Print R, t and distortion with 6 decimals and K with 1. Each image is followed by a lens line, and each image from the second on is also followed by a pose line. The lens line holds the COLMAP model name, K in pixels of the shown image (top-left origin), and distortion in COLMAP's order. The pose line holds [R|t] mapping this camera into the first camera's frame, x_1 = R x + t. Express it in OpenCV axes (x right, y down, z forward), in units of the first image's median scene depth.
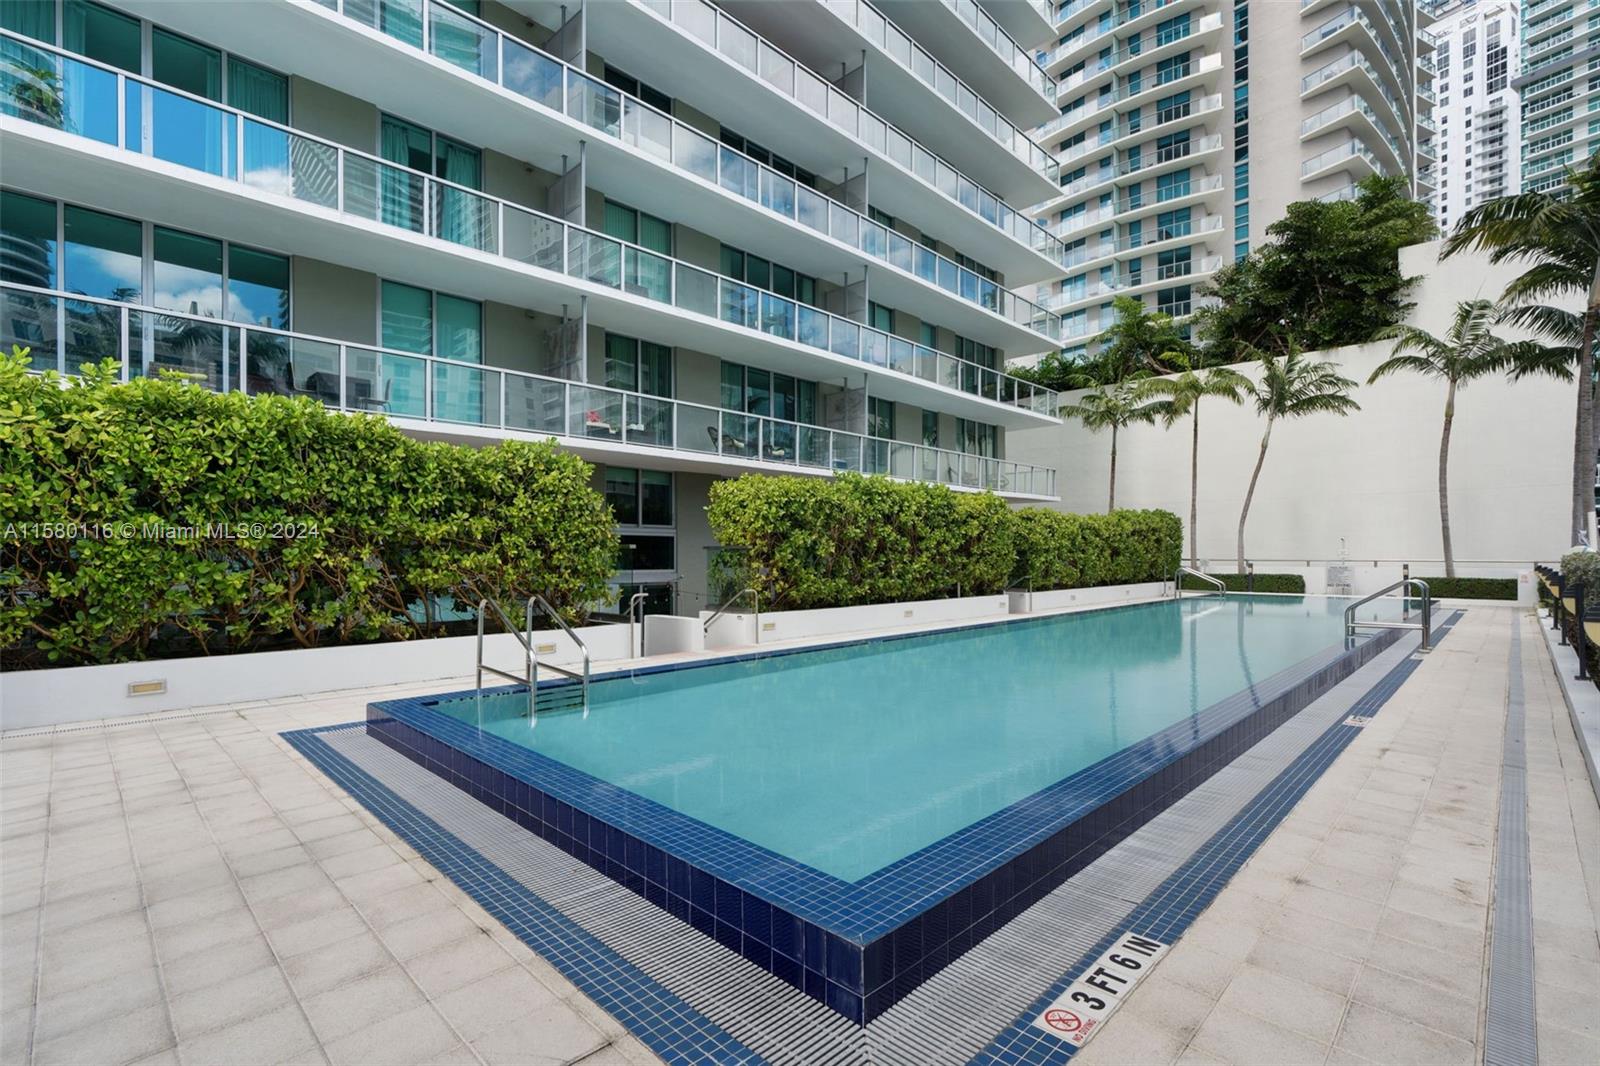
lens RADIAL K [[728.4, 0, 791.6], [0, 728.4, 546.3], [0, 0, 1]] dist [-0.003118, -0.000664]
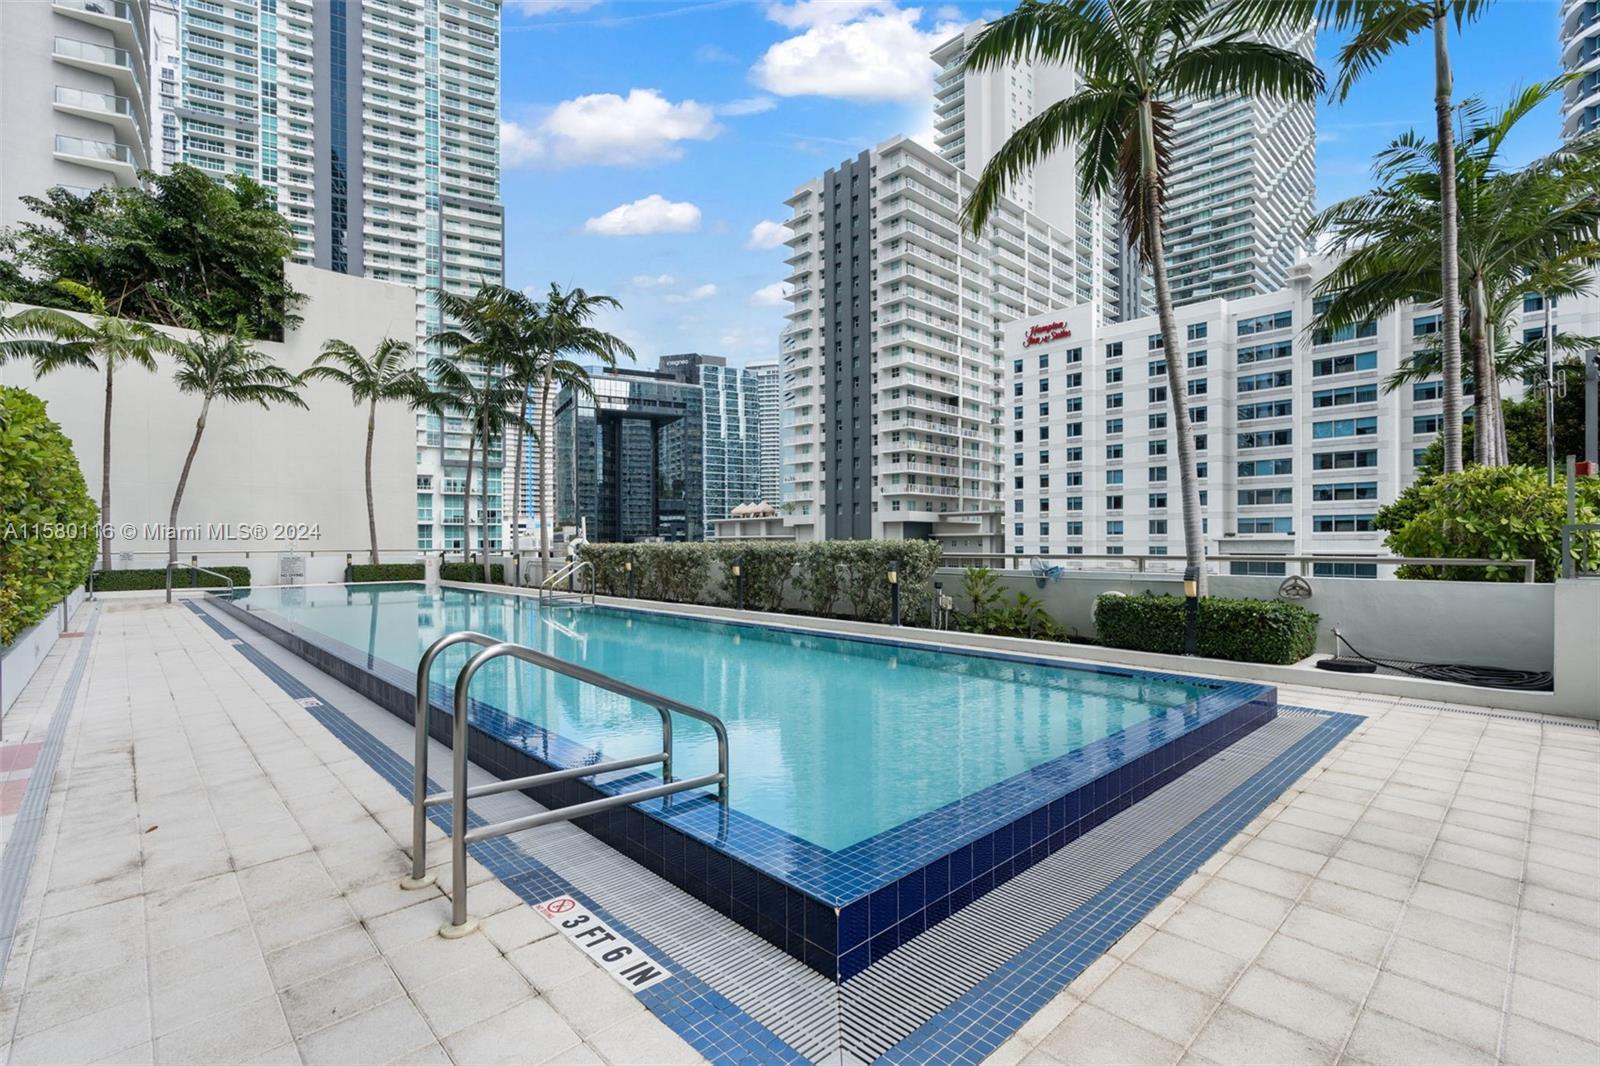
lens RADIAL K [[728.4, 0, 792.1], [0, 728.4, 533.0], [0, 0, 1]] dist [-0.003118, -0.000664]
pose [[0.032399, 0.012923, 0.999391, -1.433608], [-0.004624, 0.999908, -0.012780, 0.019042], [-0.999464, -0.004207, 0.032456, 1.467657]]
